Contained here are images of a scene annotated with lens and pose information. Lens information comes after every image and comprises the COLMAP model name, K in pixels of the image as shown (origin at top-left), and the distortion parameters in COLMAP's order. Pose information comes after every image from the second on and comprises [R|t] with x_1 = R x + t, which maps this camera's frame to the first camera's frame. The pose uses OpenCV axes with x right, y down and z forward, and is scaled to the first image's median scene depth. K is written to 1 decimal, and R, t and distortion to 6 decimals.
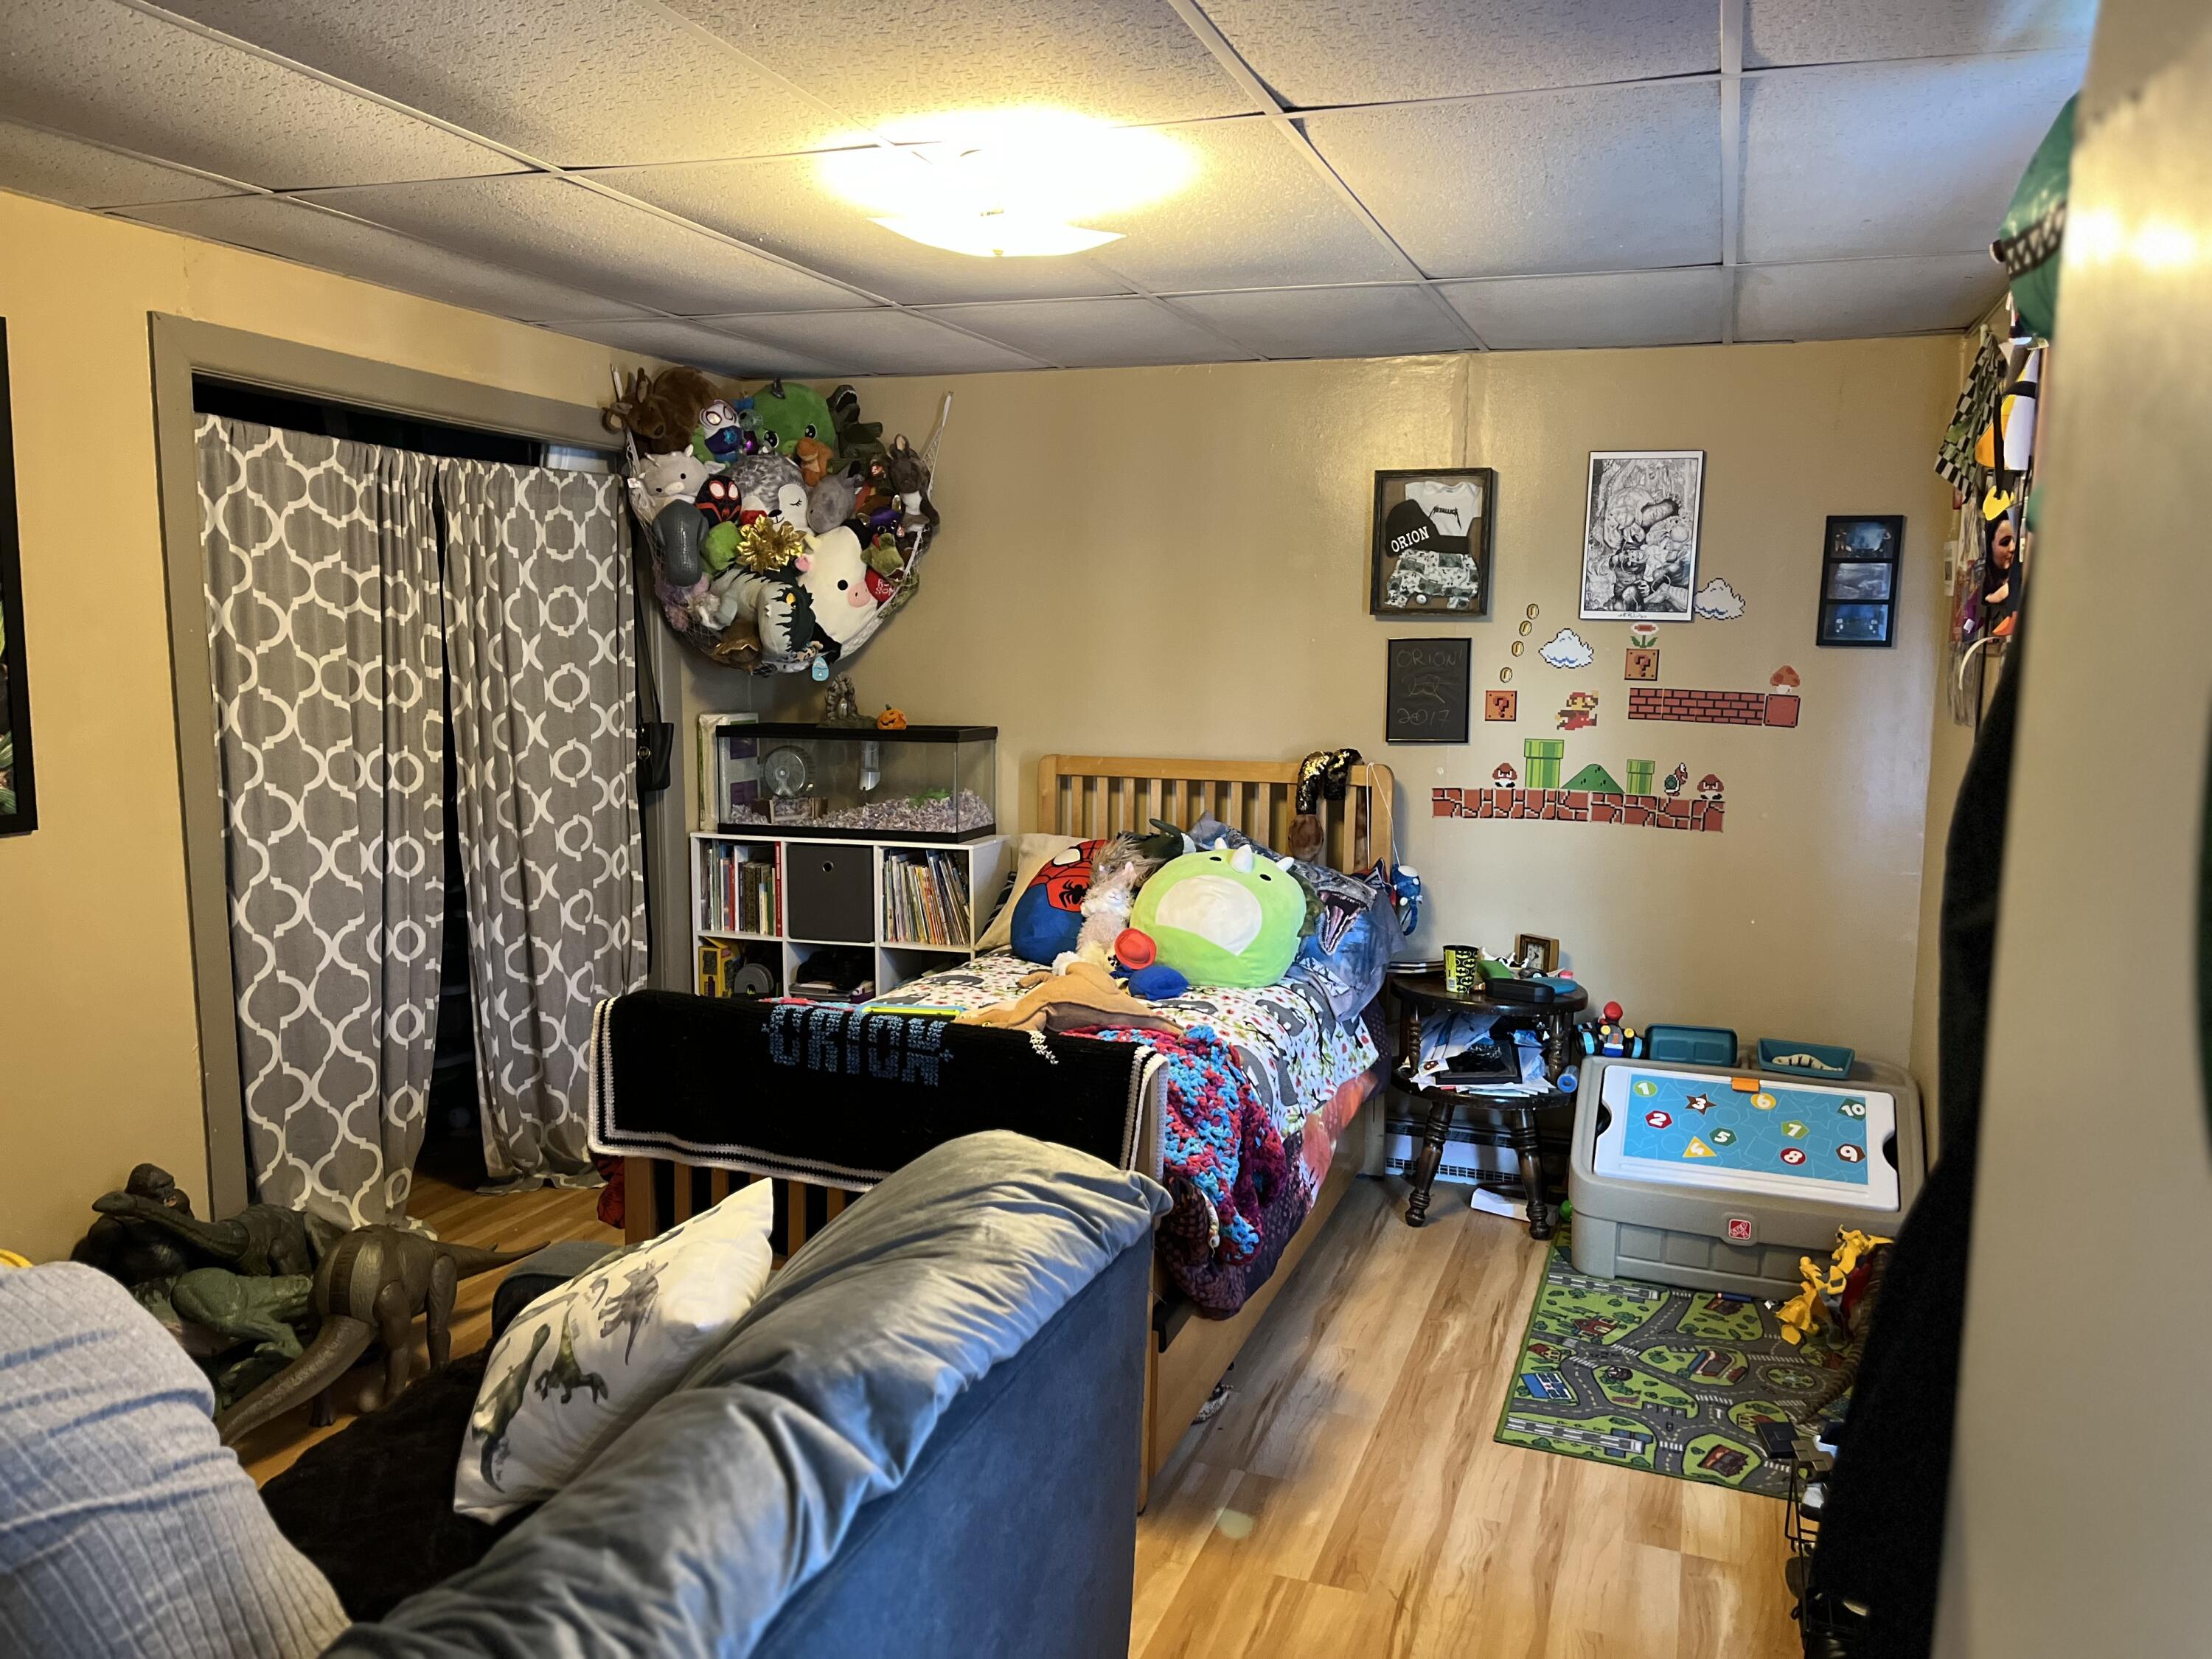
lens RADIAL K [[1668.6, 0, 1110.8], [0, 1668.6, 834.5], [0, 0, 1]] dist [0.052433, -0.067038]
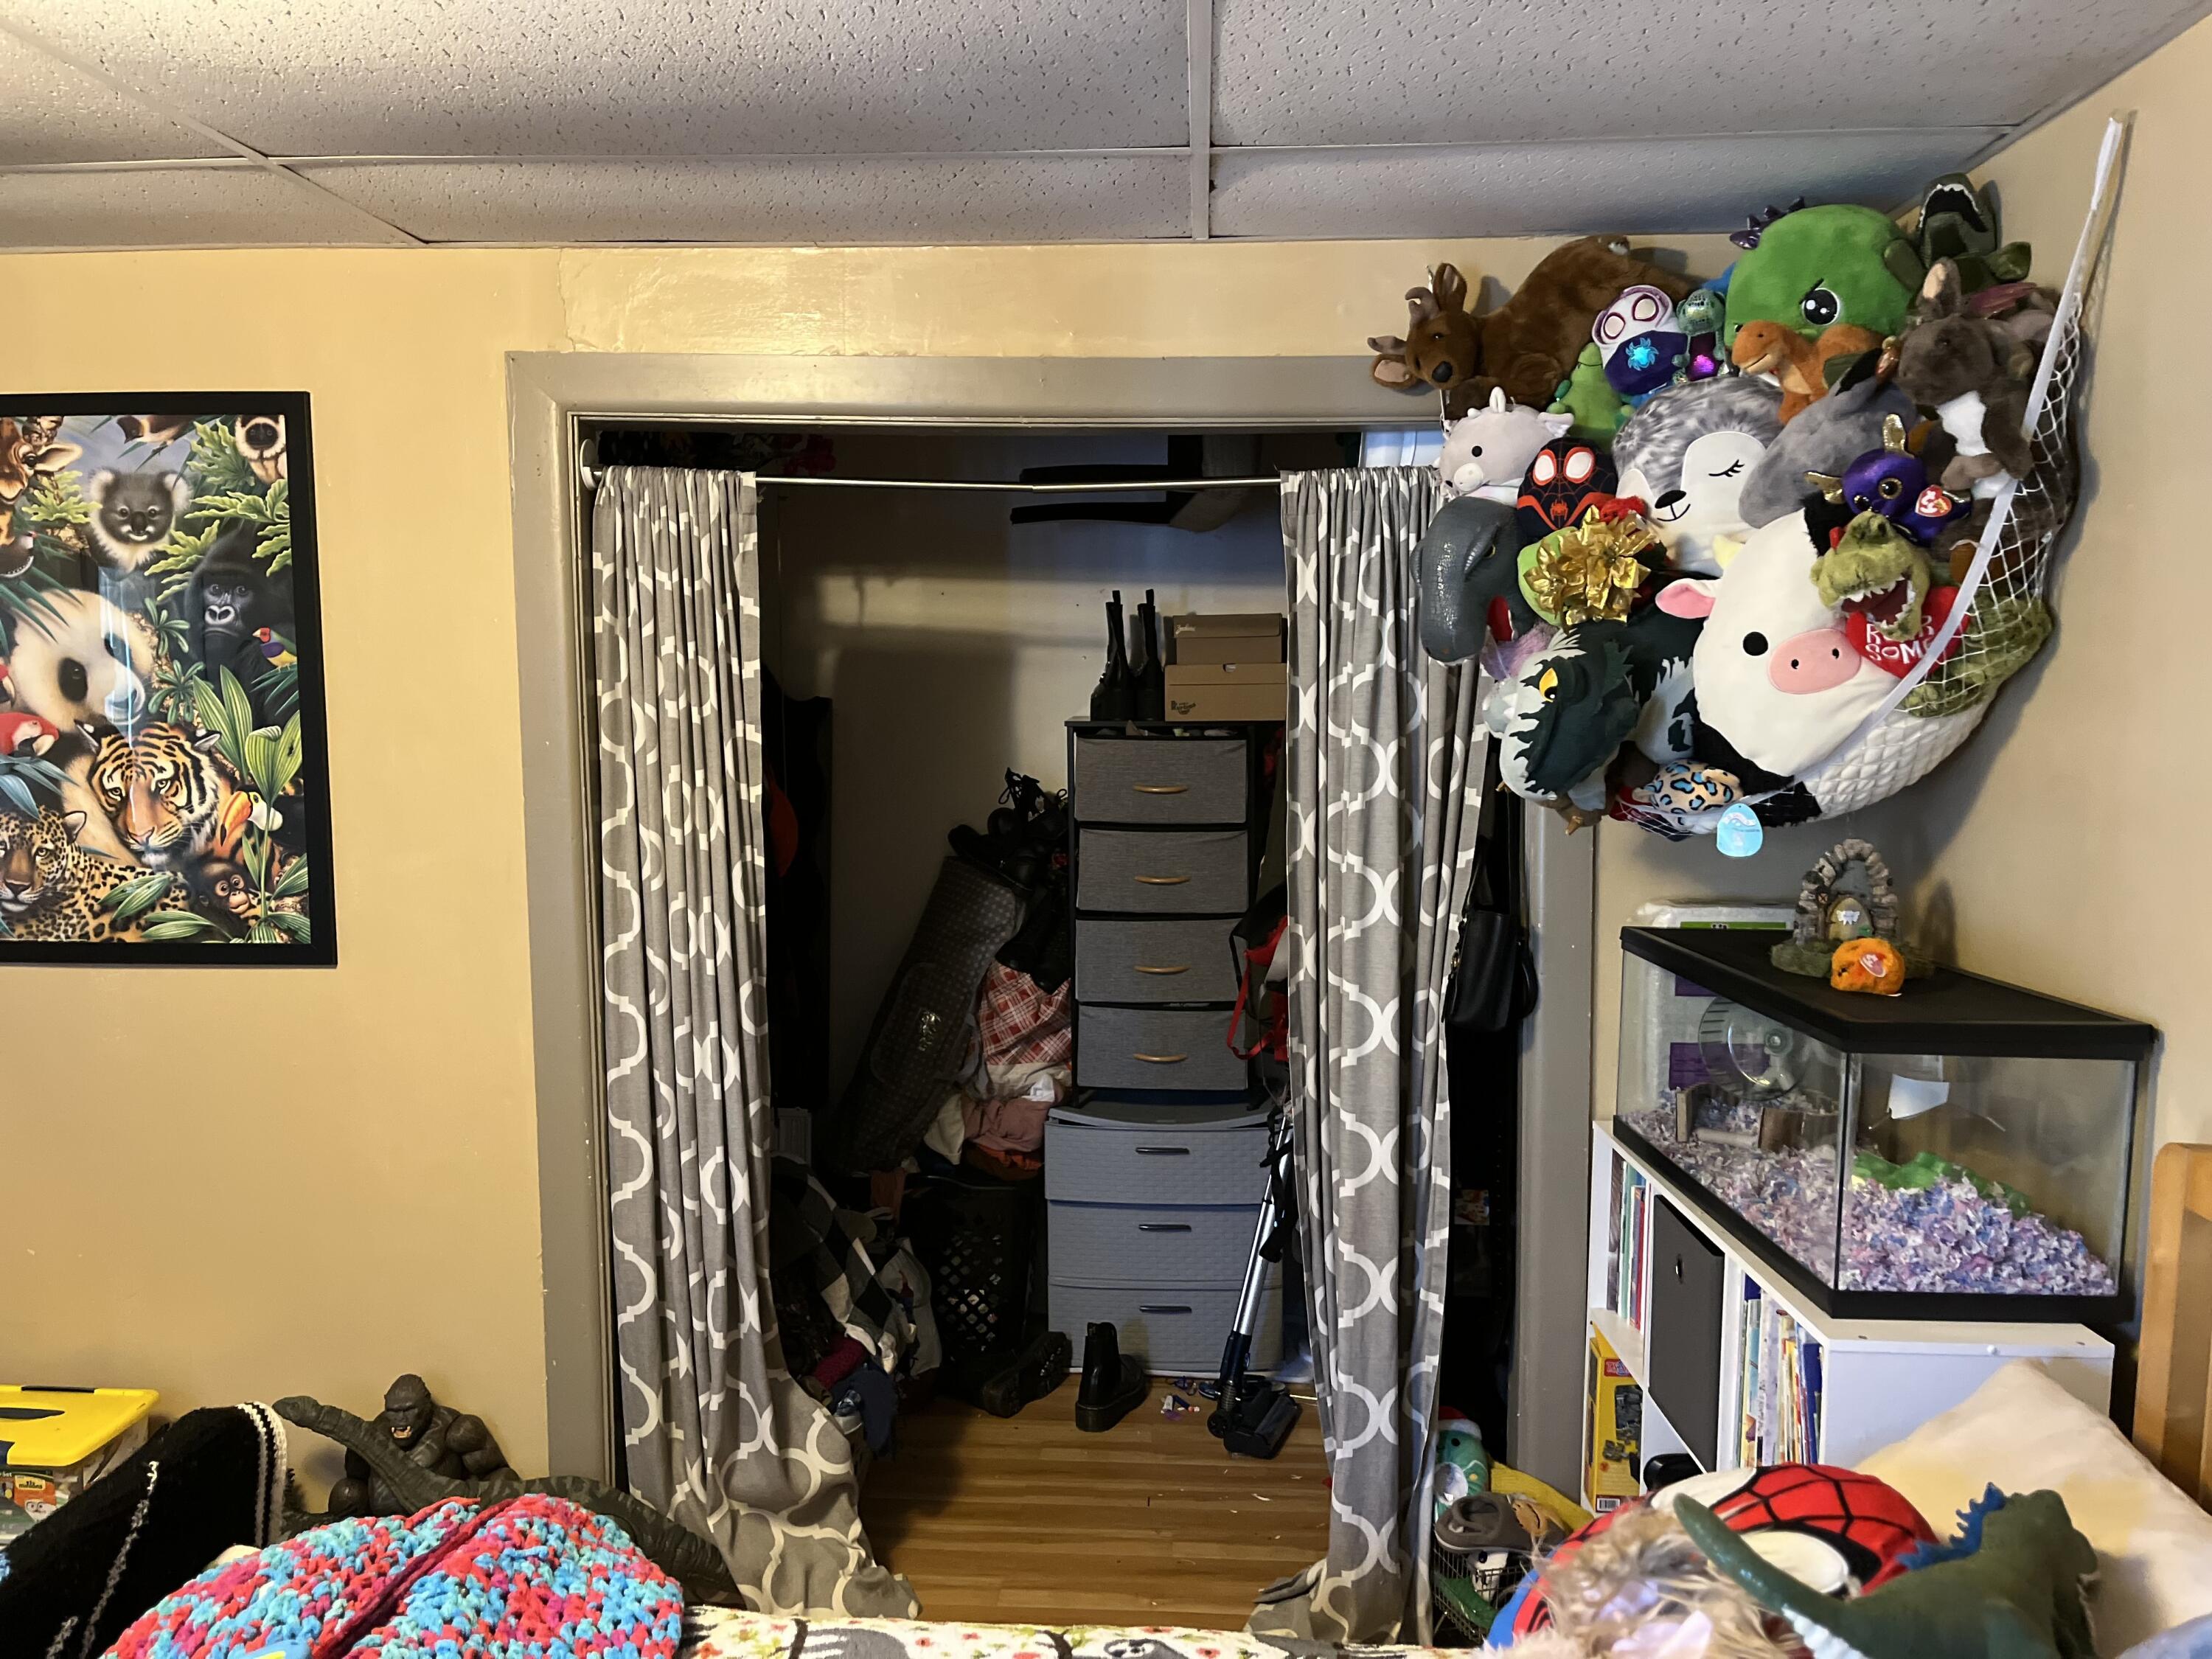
lens RADIAL K [[1668.6, 0, 1106.3], [0, 1668.6, 838.5], [0, 0, 1]] dist [0.052433, -0.067038]
pose [[0.297394, 0.073948, -0.951887, 0.211091], [-0.114346, 0.992579, 0.041384, -0.098377], [0.947883, 0.096537, 0.303643, 0.717582]]
